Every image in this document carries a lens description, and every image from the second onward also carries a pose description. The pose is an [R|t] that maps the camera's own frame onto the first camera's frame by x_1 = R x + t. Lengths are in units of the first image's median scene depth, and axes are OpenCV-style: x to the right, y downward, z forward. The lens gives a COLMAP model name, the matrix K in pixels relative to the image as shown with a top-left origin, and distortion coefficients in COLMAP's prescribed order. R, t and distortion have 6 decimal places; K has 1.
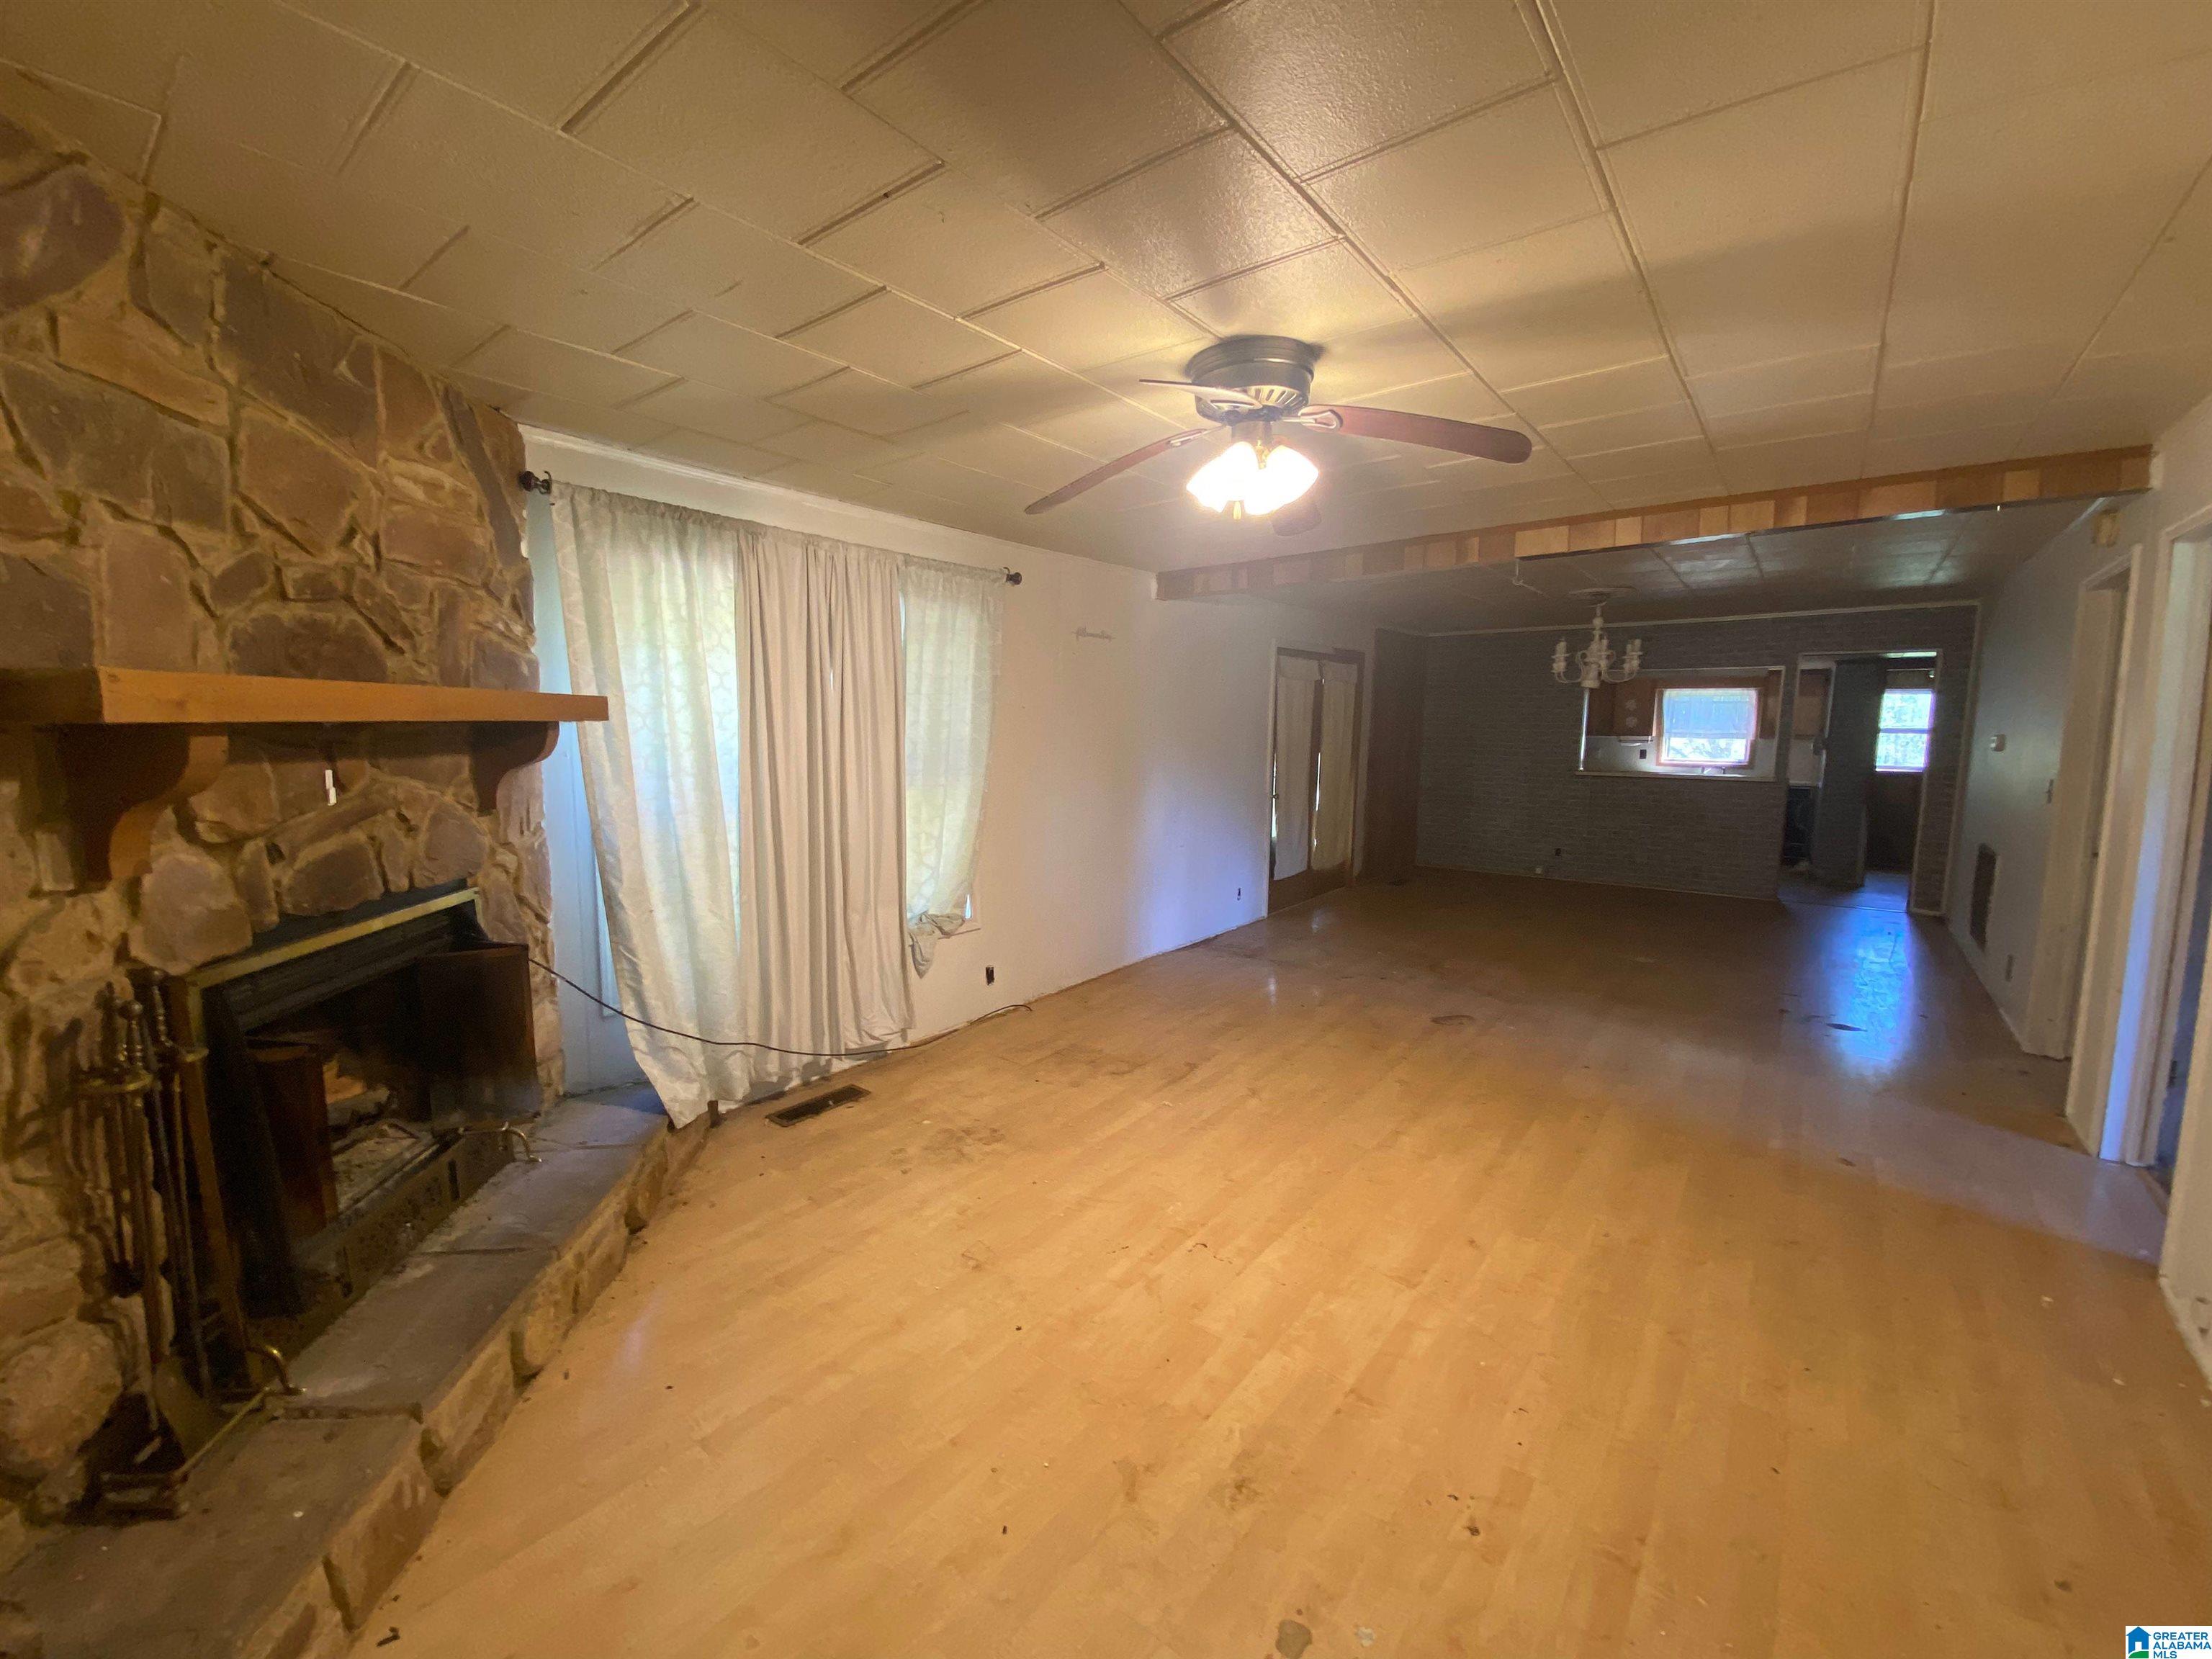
lens RADIAL K [[894.9, 0, 1112.0], [0, 894.9, 834.8], [0, 0, 1]] dist [-0.029297, -0.004418]
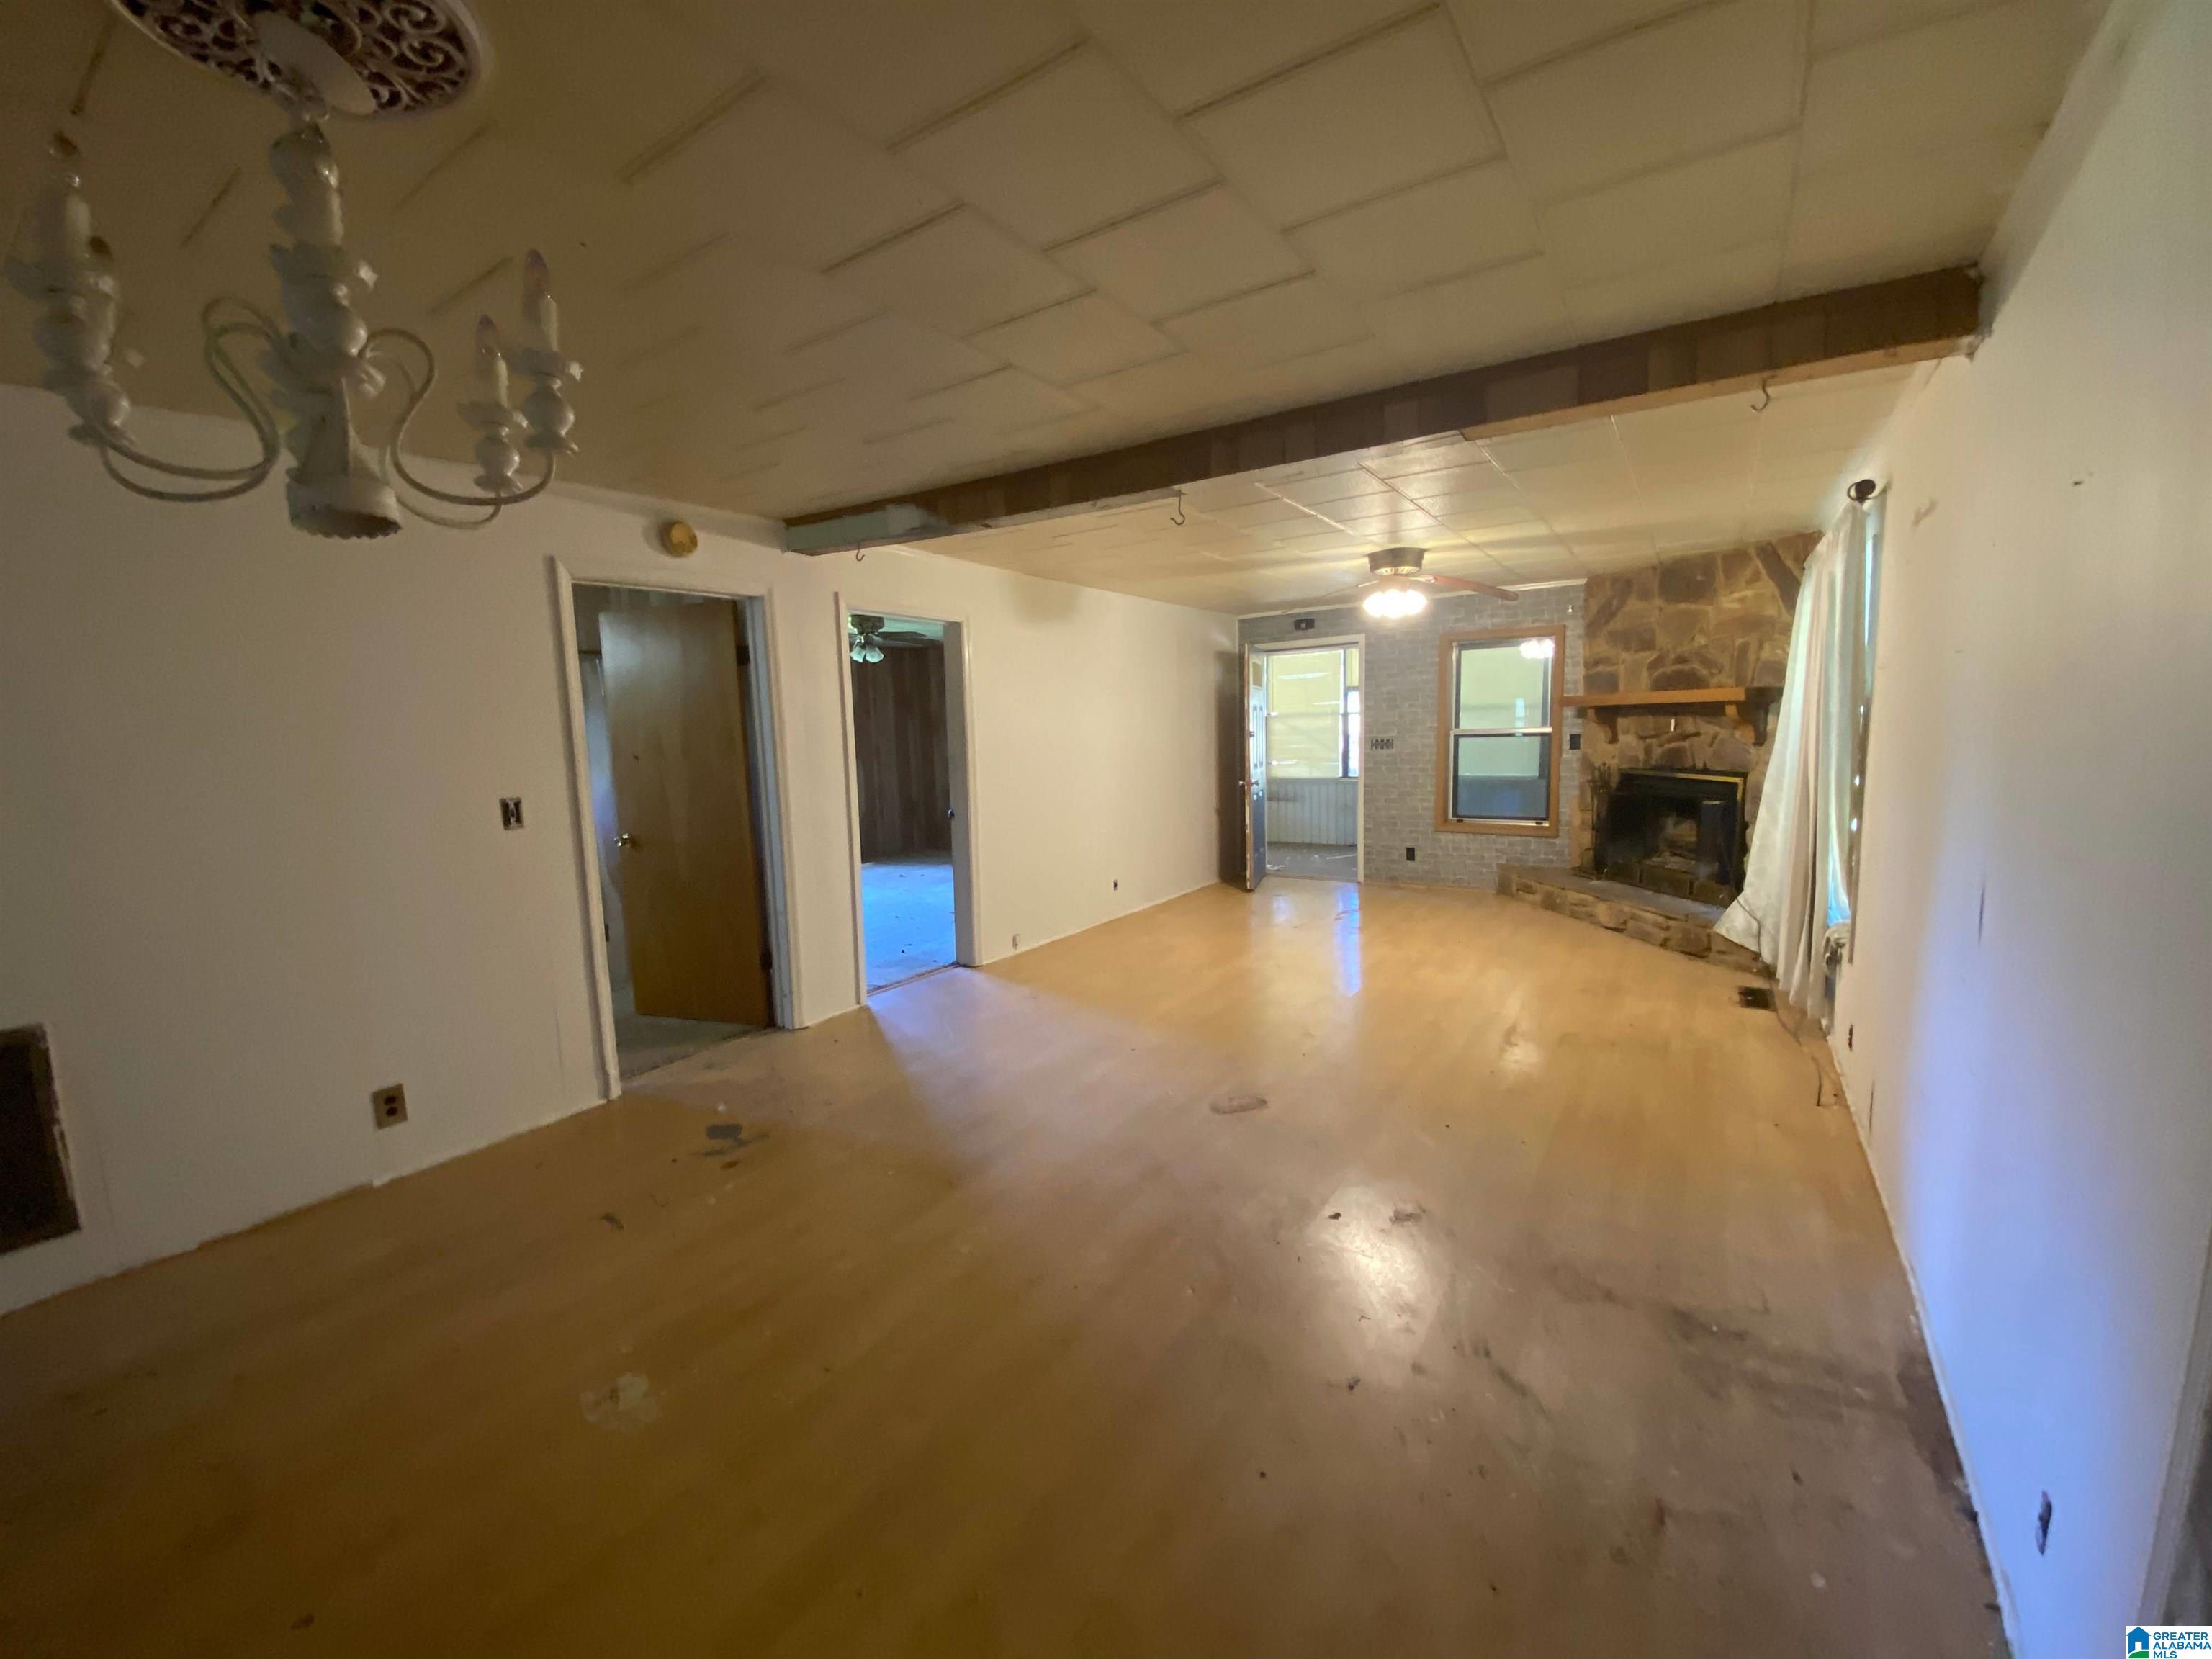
lens RADIAL K [[894.9, 0, 1091.9], [0, 894.9, 831.9], [0, 0, 1]] dist [-0.029297, -0.004418]
pose [[-0.997745, 0.030834, -0.059611, 1.267019], [0.016200, 0.972598, 0.231929, -0.431193], [0.065129, 0.230440, -0.970905, 3.863887]]
